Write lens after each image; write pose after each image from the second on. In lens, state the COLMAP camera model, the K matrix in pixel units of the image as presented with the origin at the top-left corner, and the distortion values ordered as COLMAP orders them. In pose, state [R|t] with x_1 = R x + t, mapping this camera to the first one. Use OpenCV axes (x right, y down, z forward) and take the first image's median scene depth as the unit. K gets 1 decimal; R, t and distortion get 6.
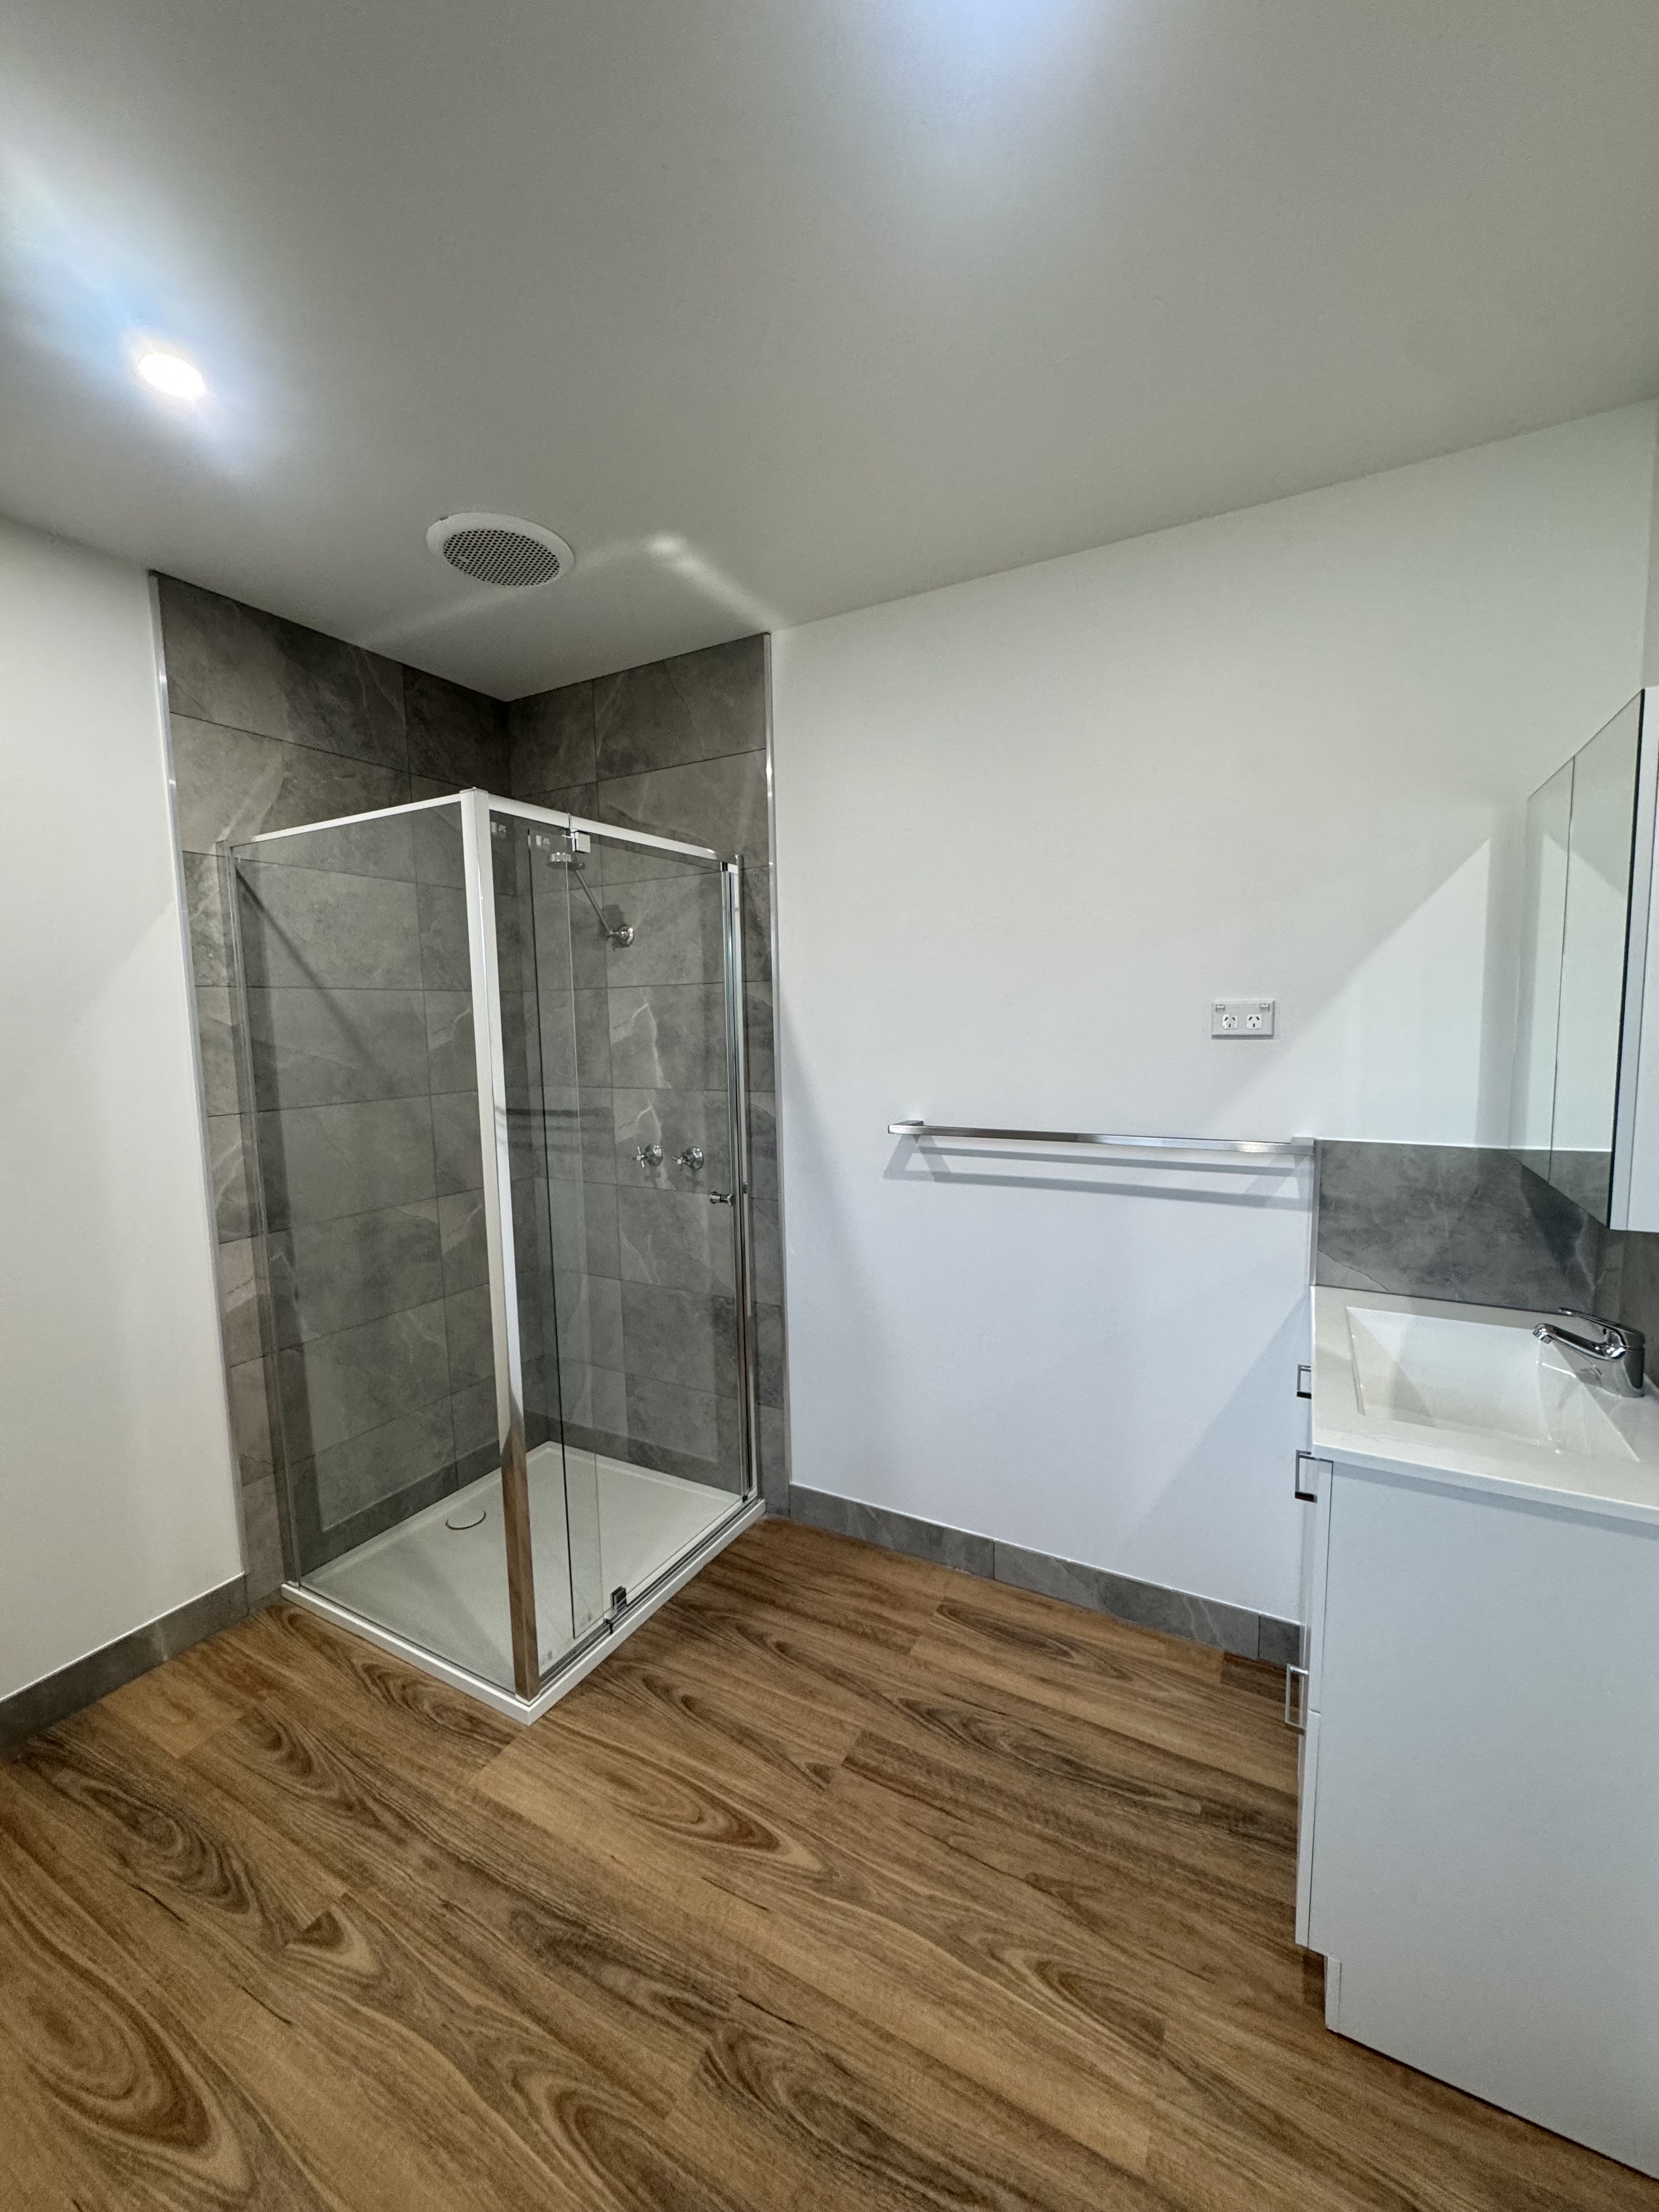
lens RADIAL K [[883.1, 0, 829.5], [0, 883.1, 1106.0], [0, 0, 1]] dist [-0.000843, 0.000432]
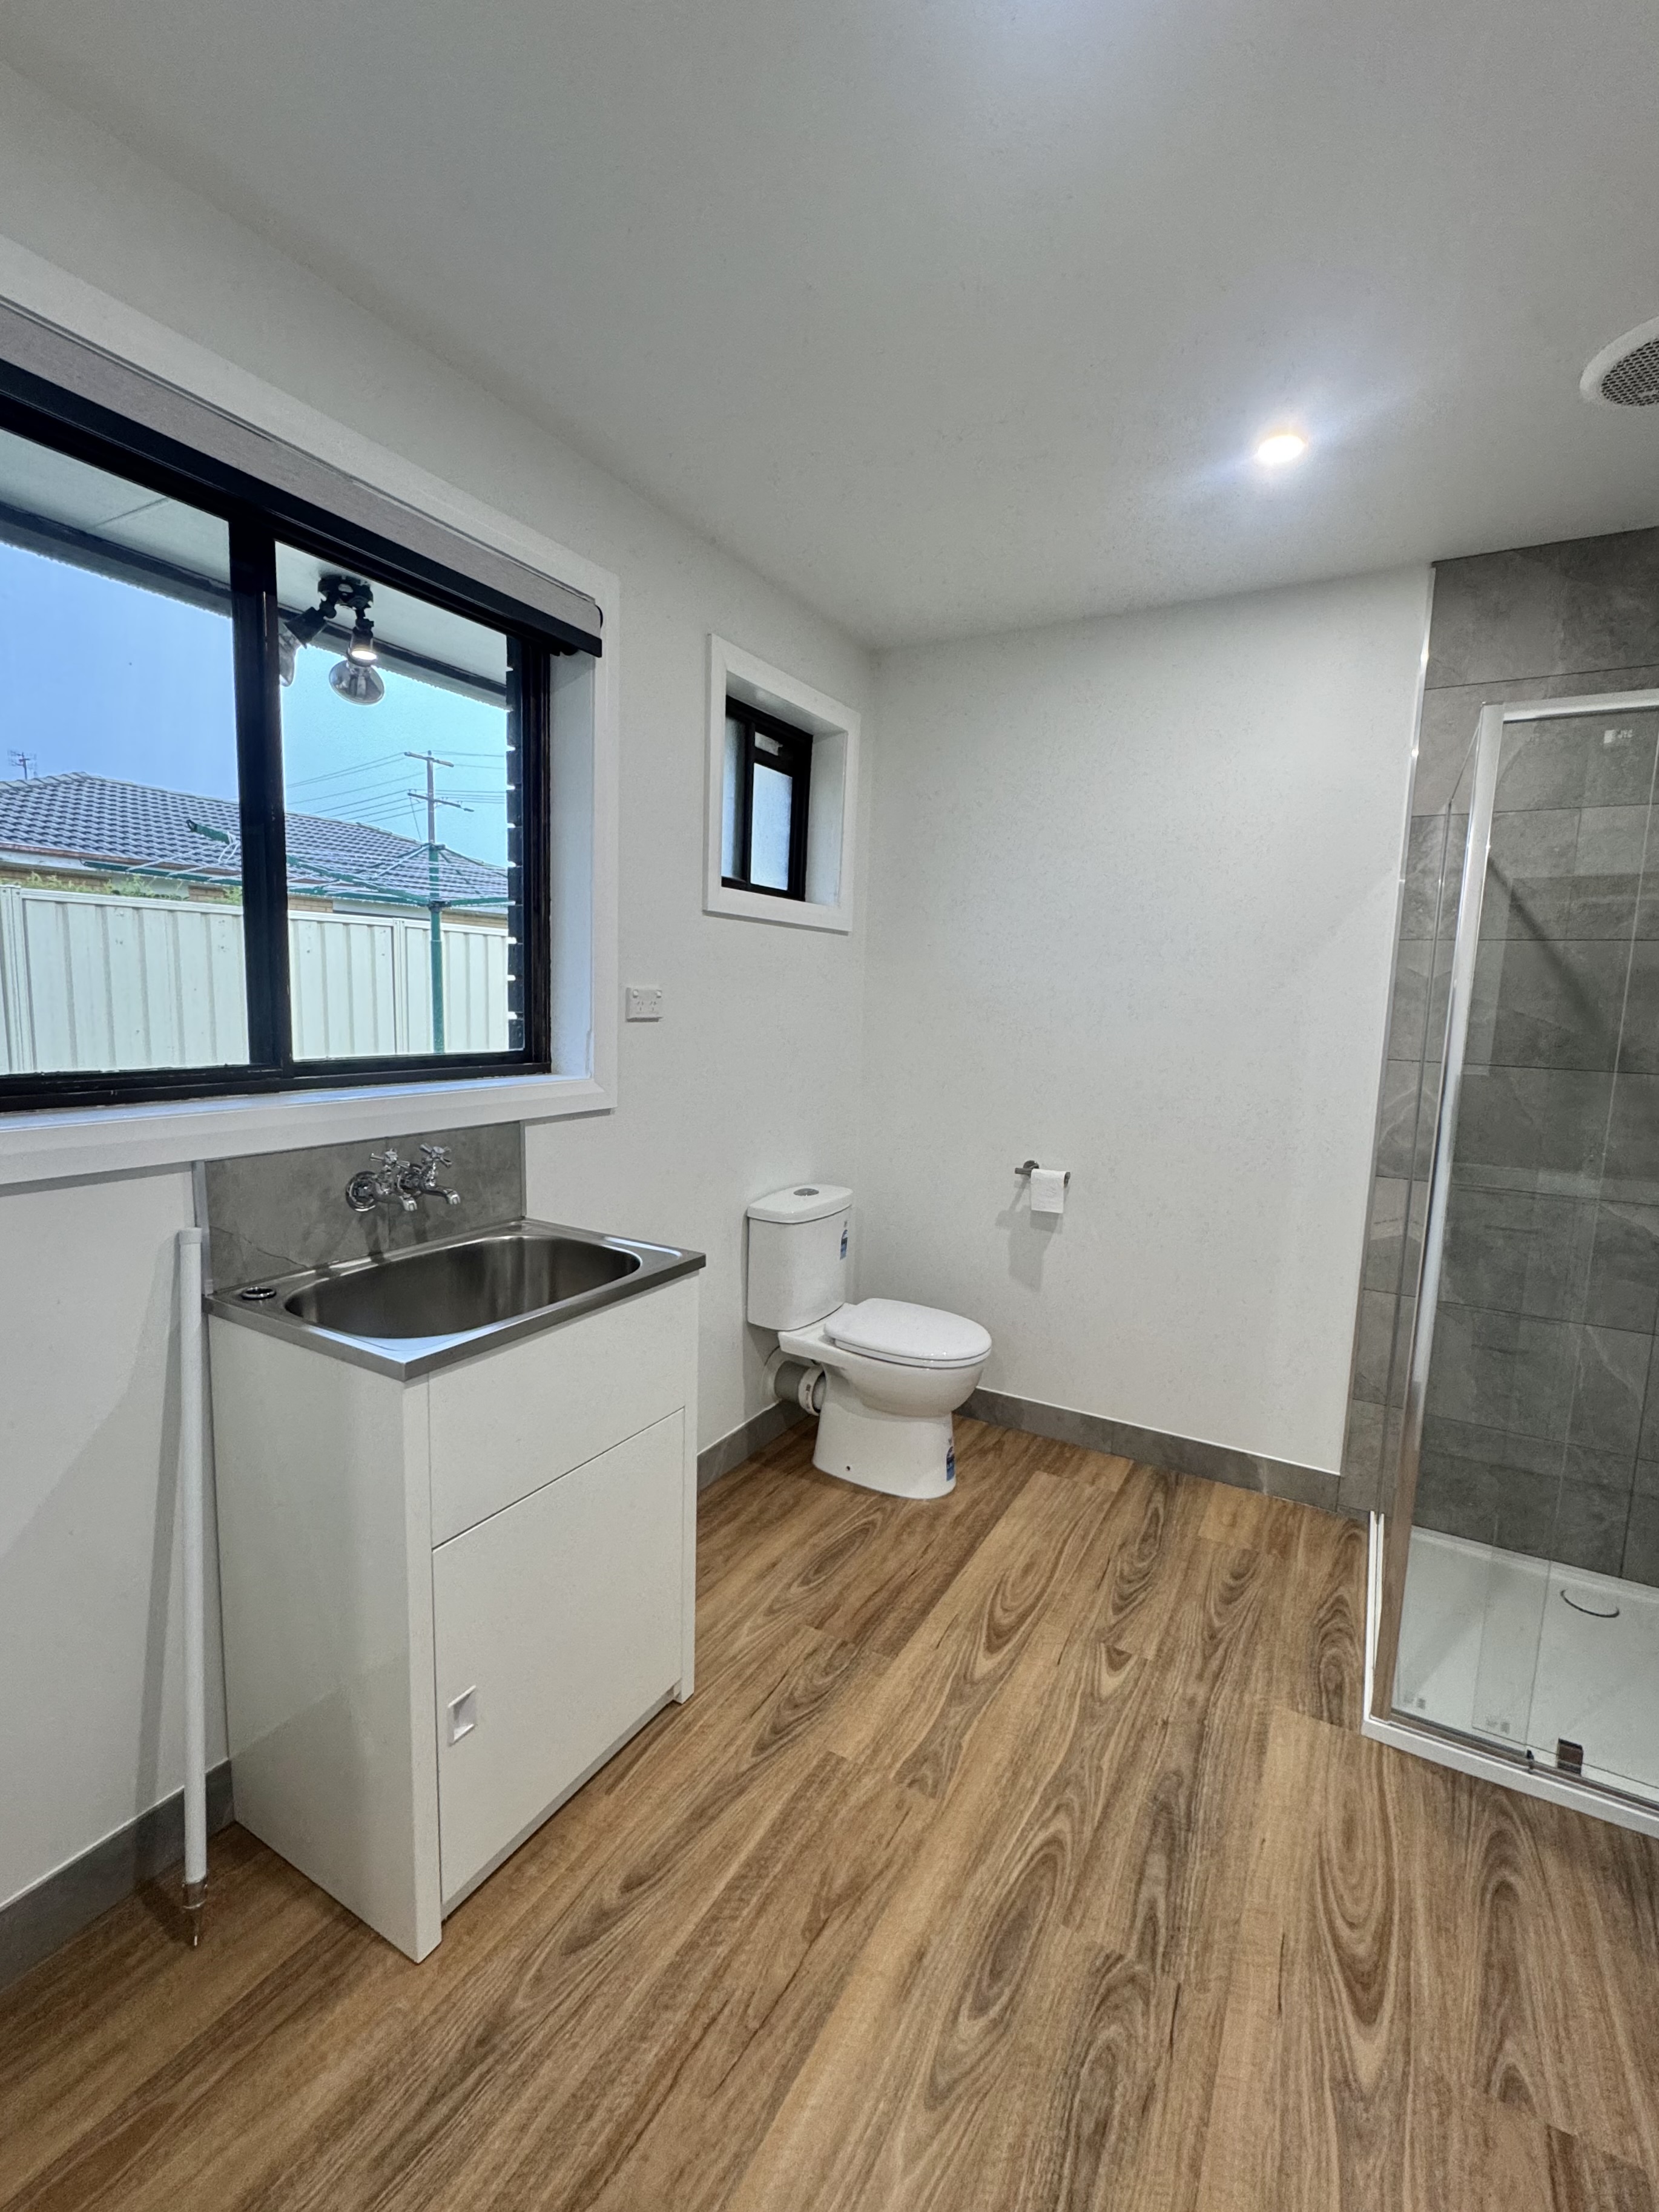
lens RADIAL K [[968.9, 0, 829.5], [0, 968.9, 1106.0], [0, 0, 1]] dist [-0.001249, 0.000357]
pose [[-0.011764, 0.138524, -0.990289, 0.704568], [-0.129504, 0.981806, 0.138876, -0.012386], [0.991509, 0.129880, 0.006390, 0.437862]]
